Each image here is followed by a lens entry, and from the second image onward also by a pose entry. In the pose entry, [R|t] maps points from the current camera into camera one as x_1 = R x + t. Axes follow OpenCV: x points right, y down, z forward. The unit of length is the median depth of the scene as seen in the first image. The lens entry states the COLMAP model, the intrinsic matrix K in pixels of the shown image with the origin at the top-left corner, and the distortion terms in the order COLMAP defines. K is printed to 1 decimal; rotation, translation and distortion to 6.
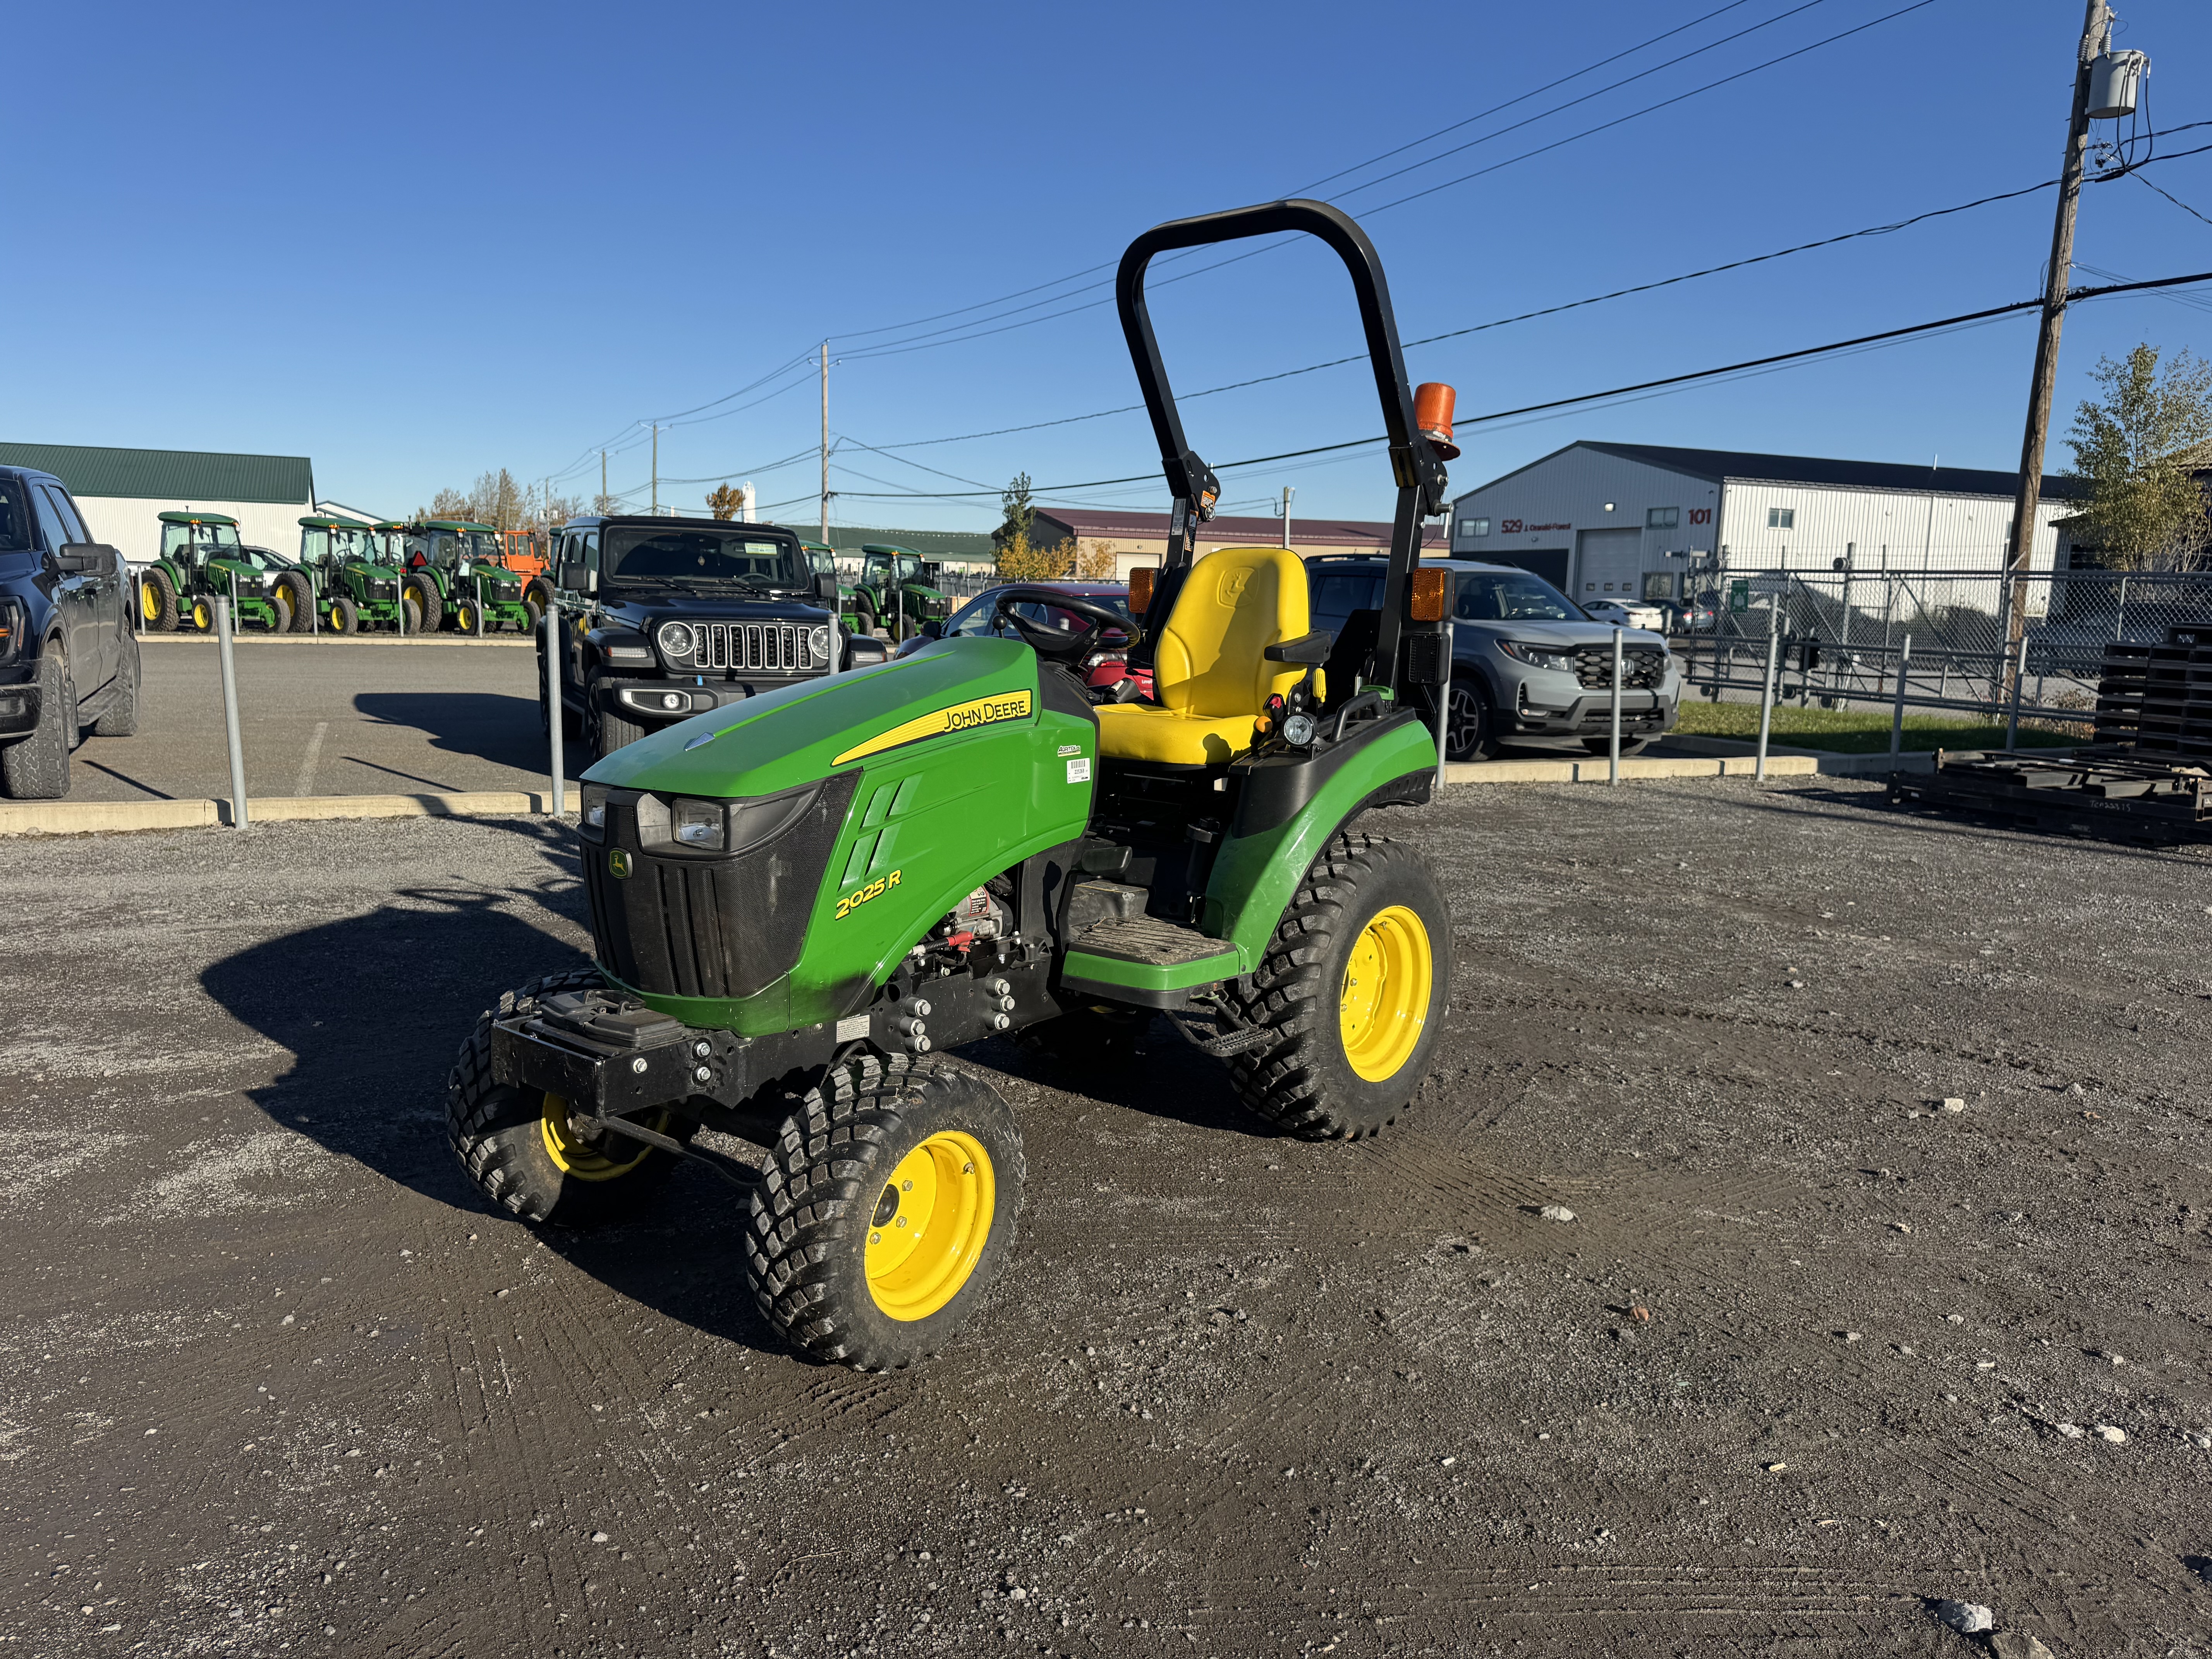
lens RADIAL K [[1550.7, 0, 1089.6], [0, 1550.7, 845.9], [0, 0, 1]] dist [0.042178, -0.047517]
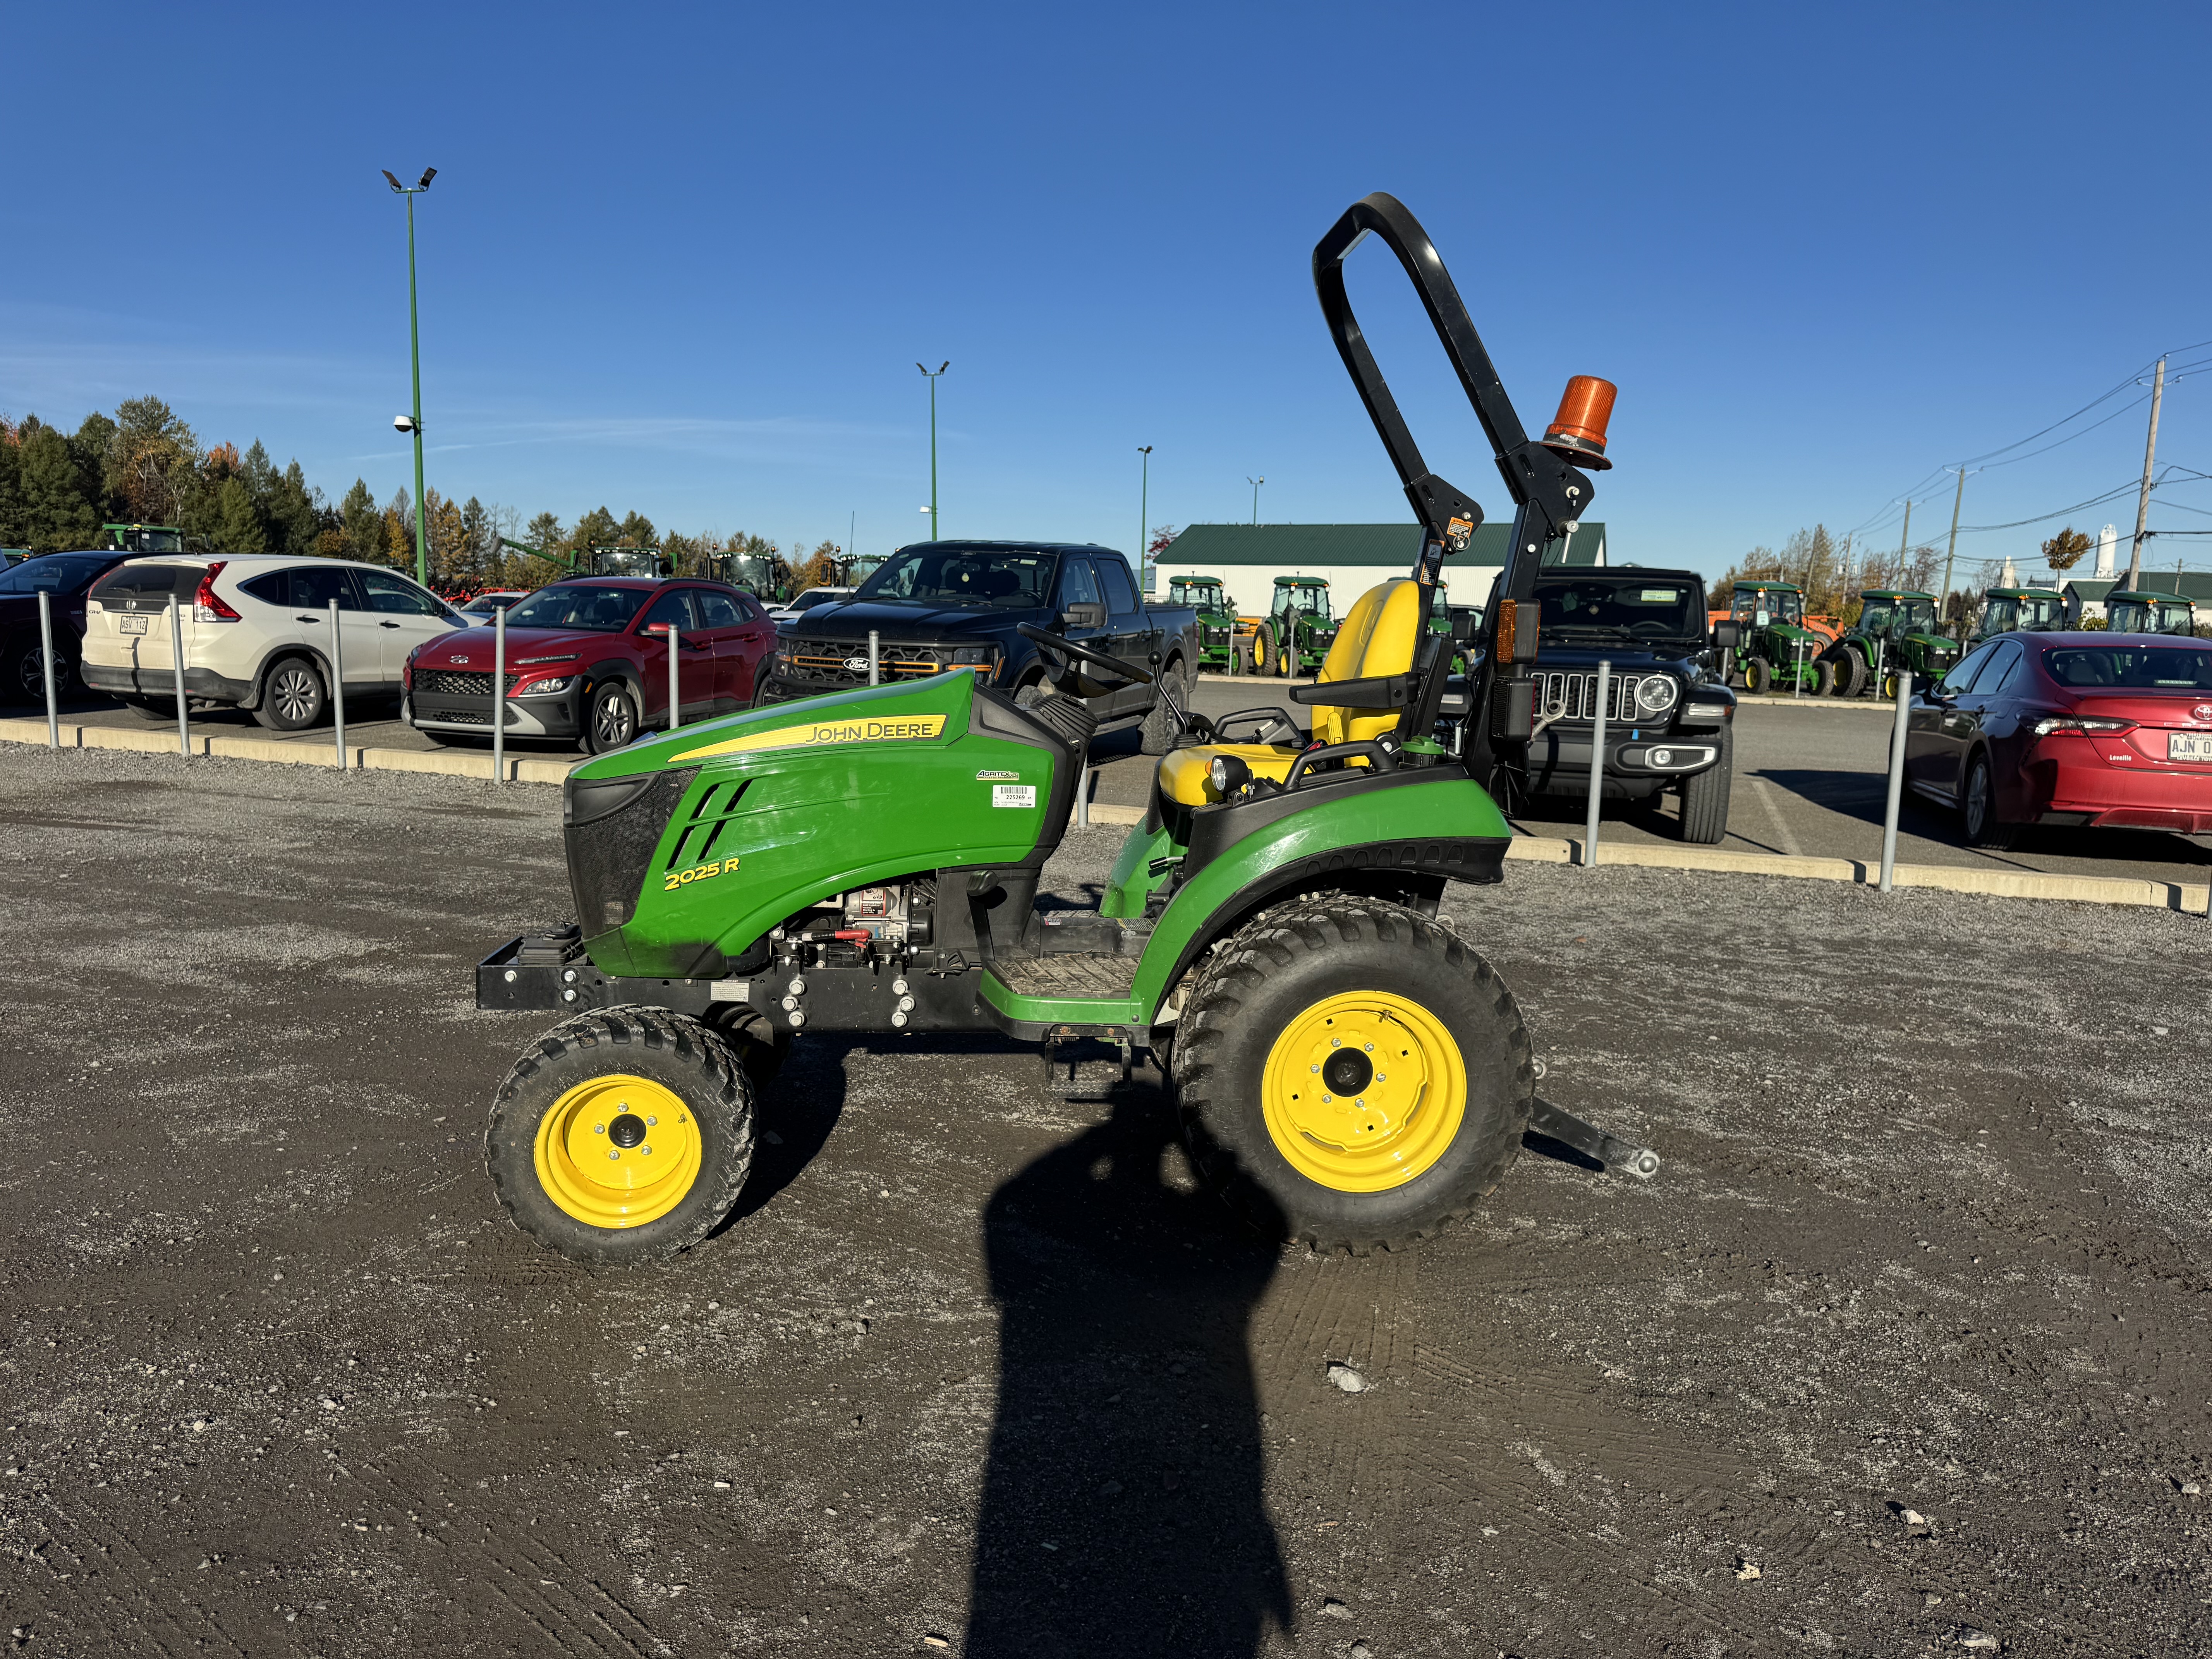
lens RADIAL K [[1550.7, 0, 1100.4], [0, 1550.7, 838.1], [0, 0, 1]] dist [0.042178, -0.047517]
pose [[0.705542, 0.094787, -0.702300, 0.234211], [-0.123290, 0.992320, 0.010070, -0.011905], [0.697861, 0.079482, 0.711810, 0.095692]]
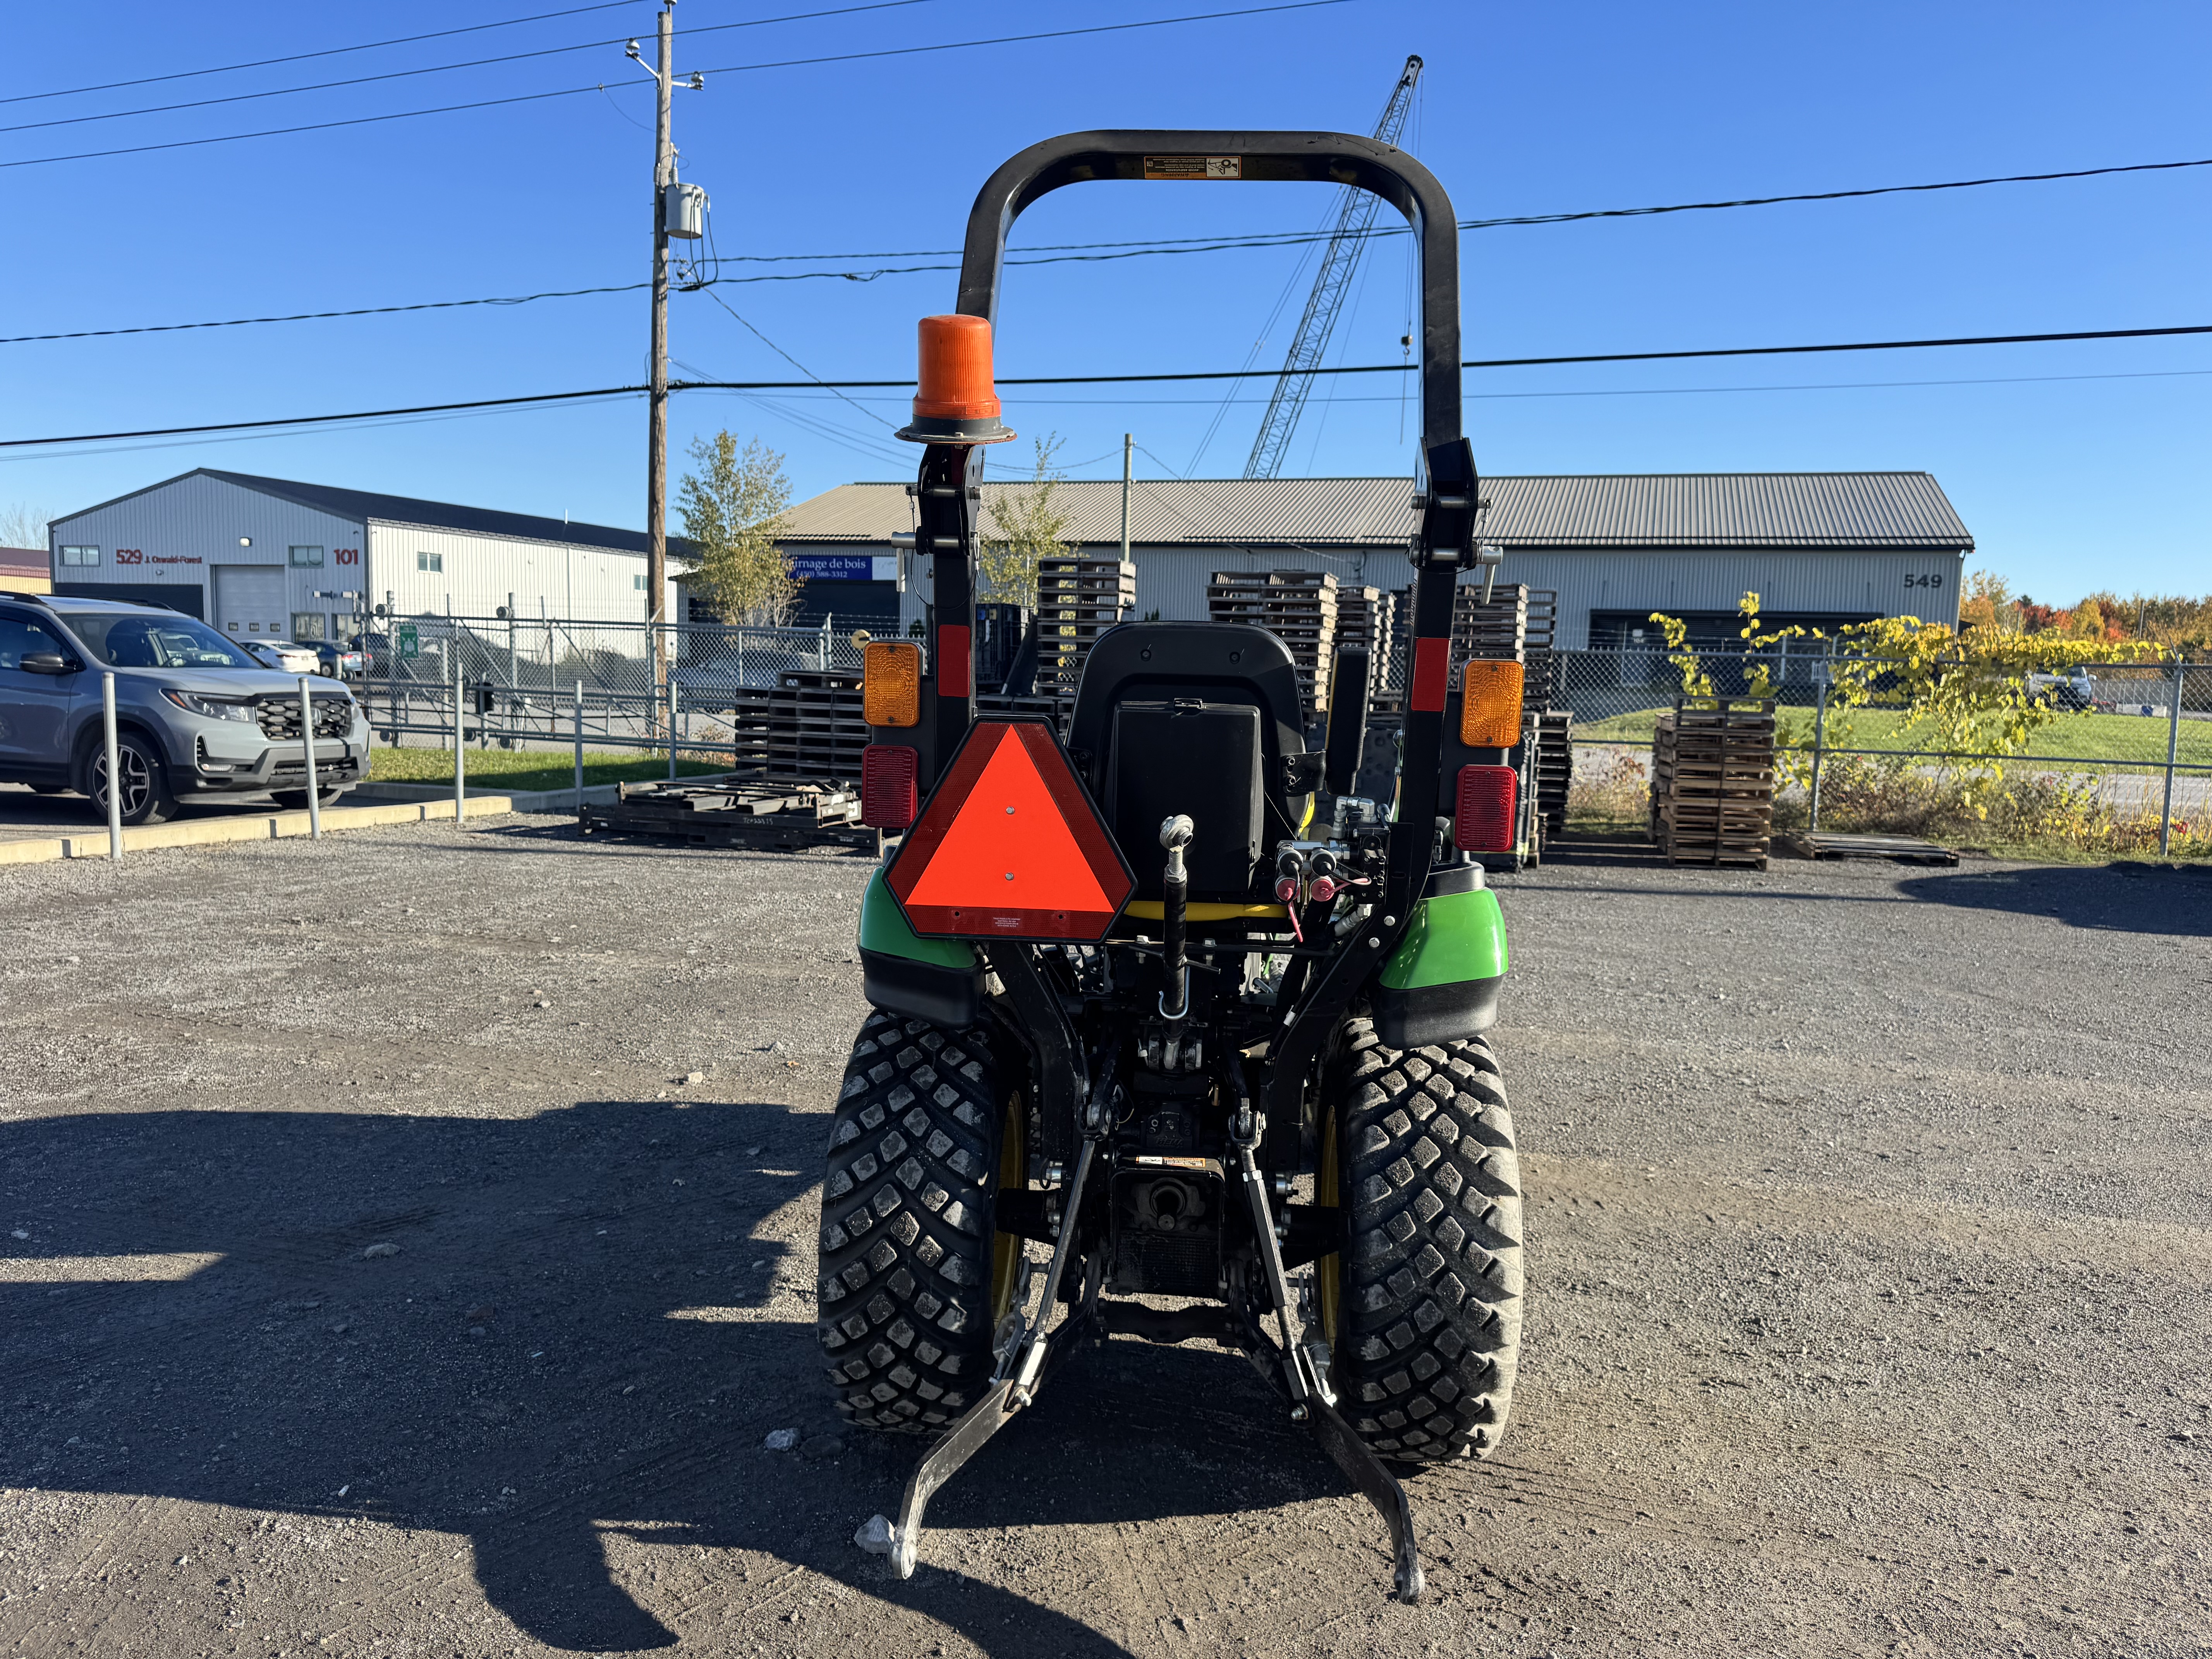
lens RADIAL K [[1550.7, 0, 1126.3], [0, 1550.7, 829.9], [0, 0, 1]] dist [0.042178, -0.047517]
pose [[0.678773, -0.081017, 0.729866, -0.026489], [0.107774, 0.994124, 0.010121, -0.000035], [-0.726397, 0.071791, 0.683516, -0.023585]]
